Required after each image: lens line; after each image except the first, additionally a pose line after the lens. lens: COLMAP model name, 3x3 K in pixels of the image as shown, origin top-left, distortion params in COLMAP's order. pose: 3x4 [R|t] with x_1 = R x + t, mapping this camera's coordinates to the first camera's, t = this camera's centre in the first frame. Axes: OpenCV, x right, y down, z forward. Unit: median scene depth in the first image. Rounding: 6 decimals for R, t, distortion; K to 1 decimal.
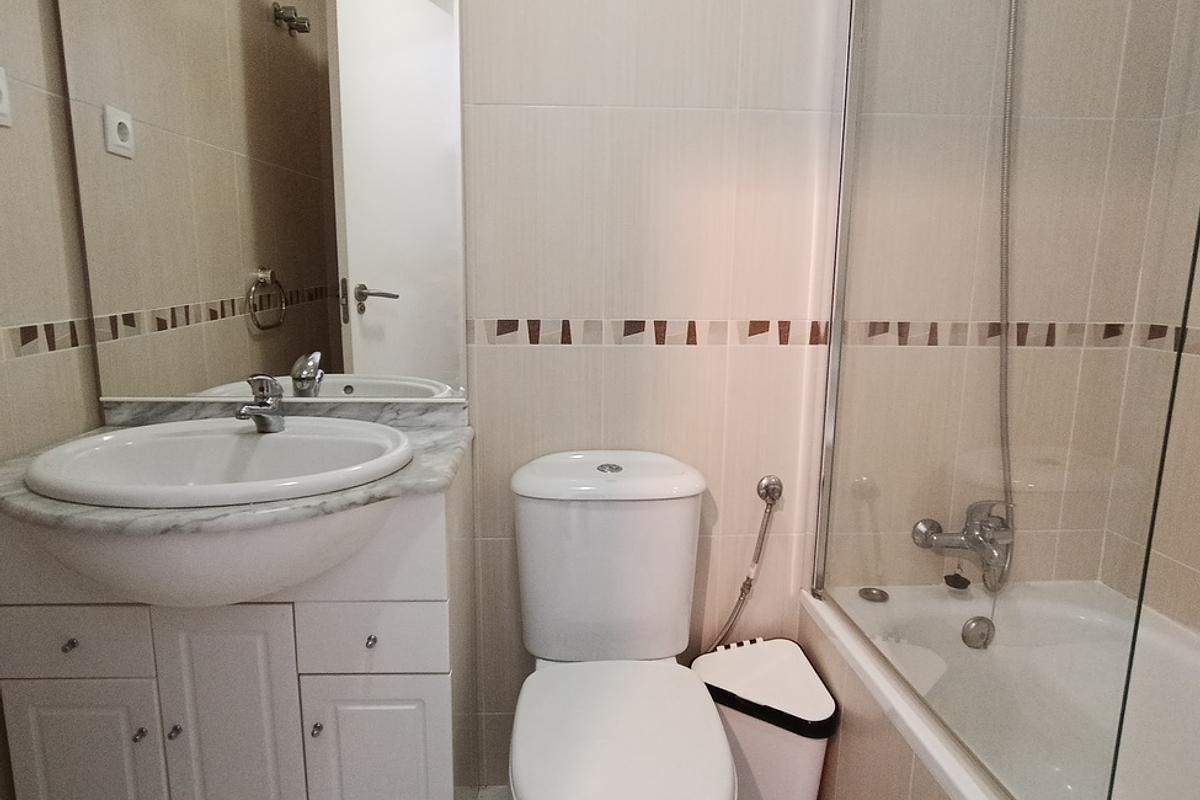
lens RADIAL K [[730.0, 0, 594.8], [0, 730.0, 396.4], [0, 0, 1]] dist [-0.030947, 0.024621]
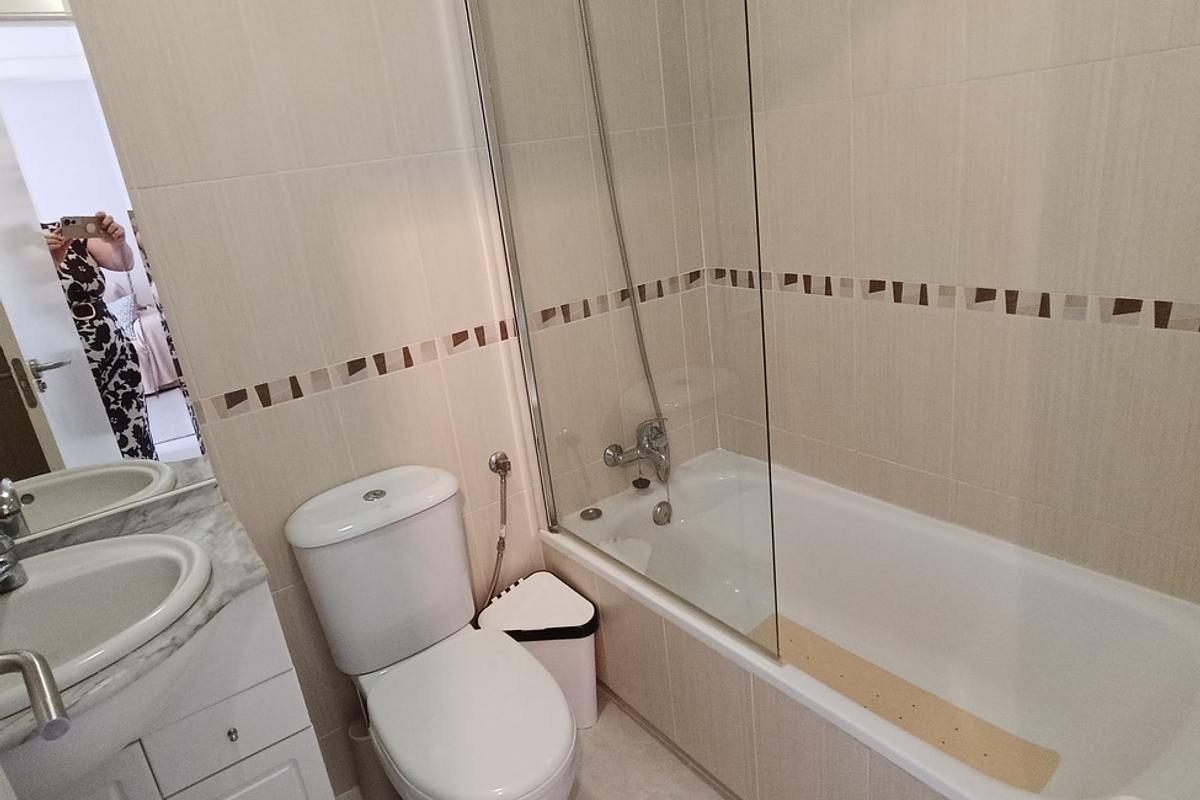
lens RADIAL K [[730.0, 0, 594.8], [0, 730.0, 396.4], [0, 0, 1]] dist [-0.030947, 0.024621]
pose [[0.837794, -0.276717, 0.470669, -0.168969], [0.222750, 0.960278, 0.168073, -0.149807], [-0.498482, -0.035969, 0.866154, -0.126062]]
